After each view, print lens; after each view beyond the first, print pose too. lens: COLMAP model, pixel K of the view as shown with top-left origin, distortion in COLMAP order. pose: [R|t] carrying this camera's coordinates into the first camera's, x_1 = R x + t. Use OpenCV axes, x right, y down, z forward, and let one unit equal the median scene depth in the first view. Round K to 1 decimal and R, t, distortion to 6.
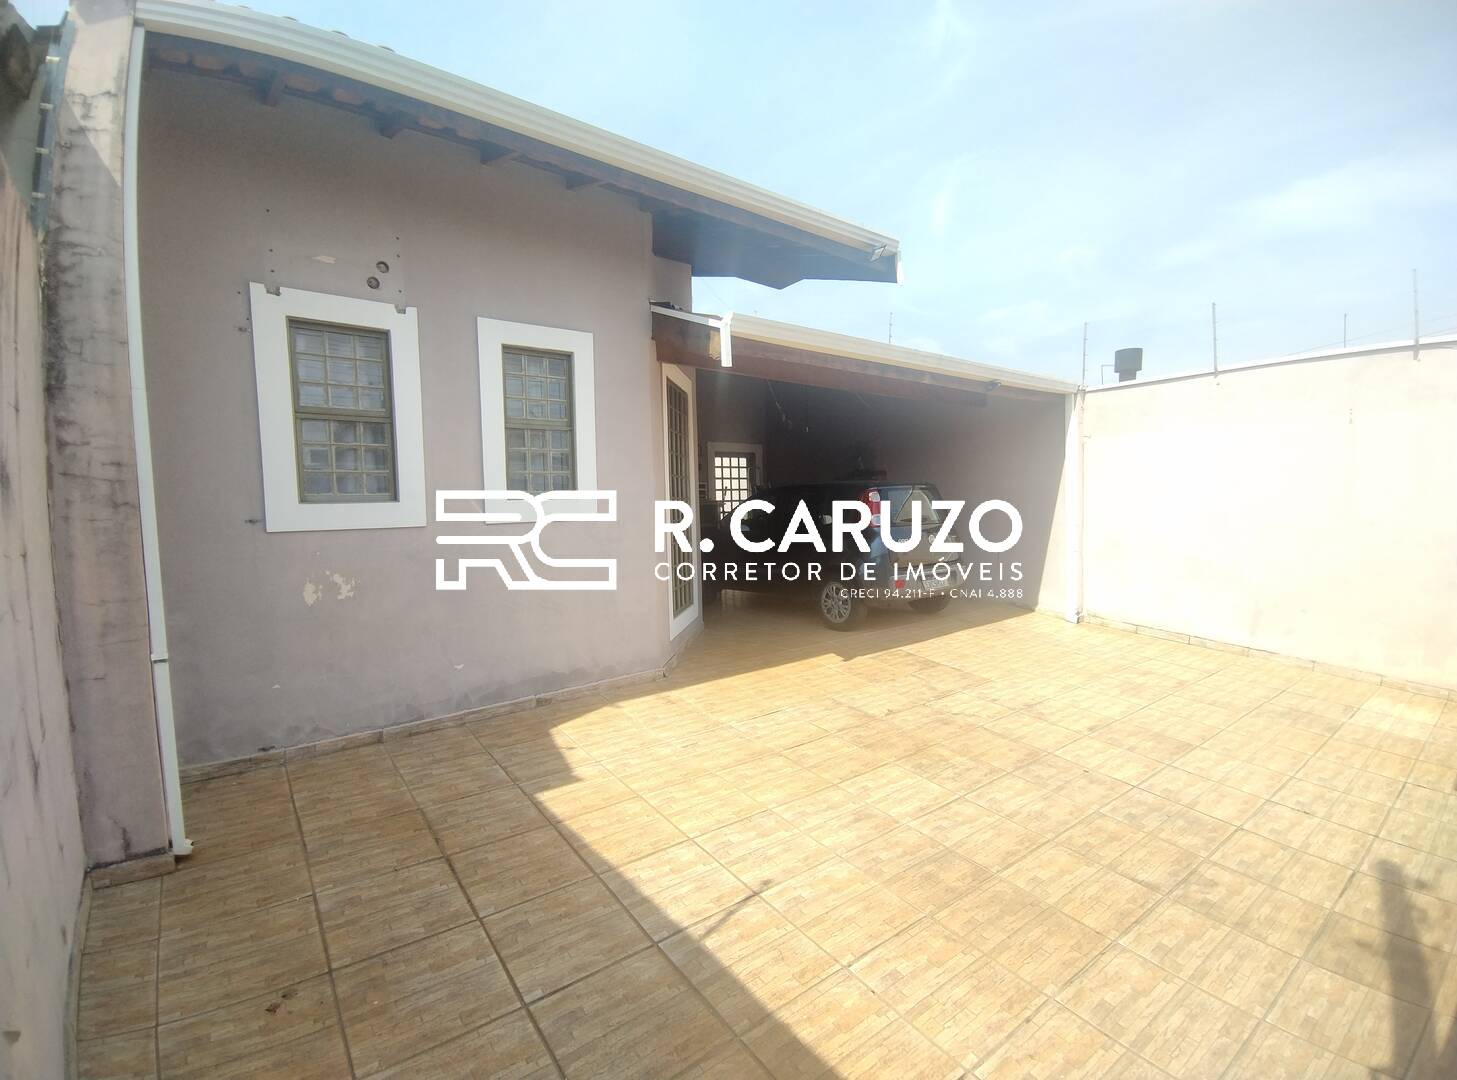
lens RADIAL K [[669.3, 0, 712.4], [0, 669.3, 543.8], [0, 0, 1]] dist [0.023259, -0.033982]
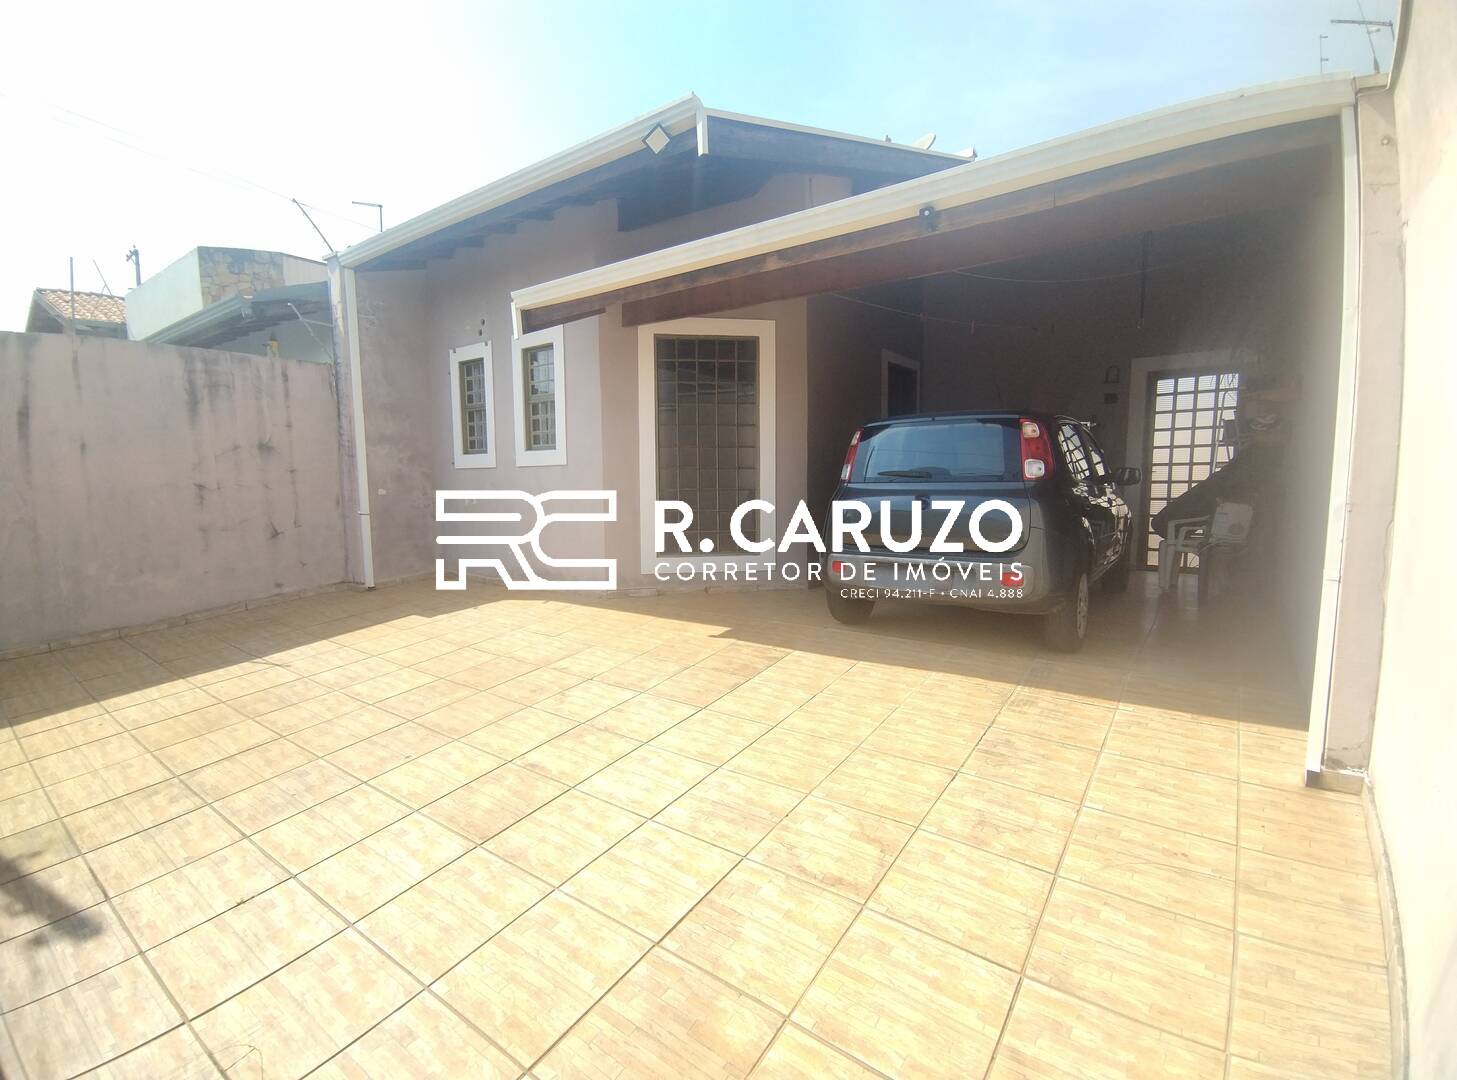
lens RADIAL K [[646.5, 0, 728.5], [0, 646.5, 540.0], [0, 0, 1]] dist [0.022375, -0.029645]
pose [[0.297745, 0.127064, -0.946151, 1.339319], [-0.050195, 0.991815, 0.117401, -0.066402], [0.953325, 0.012536, 0.301686, 1.044987]]
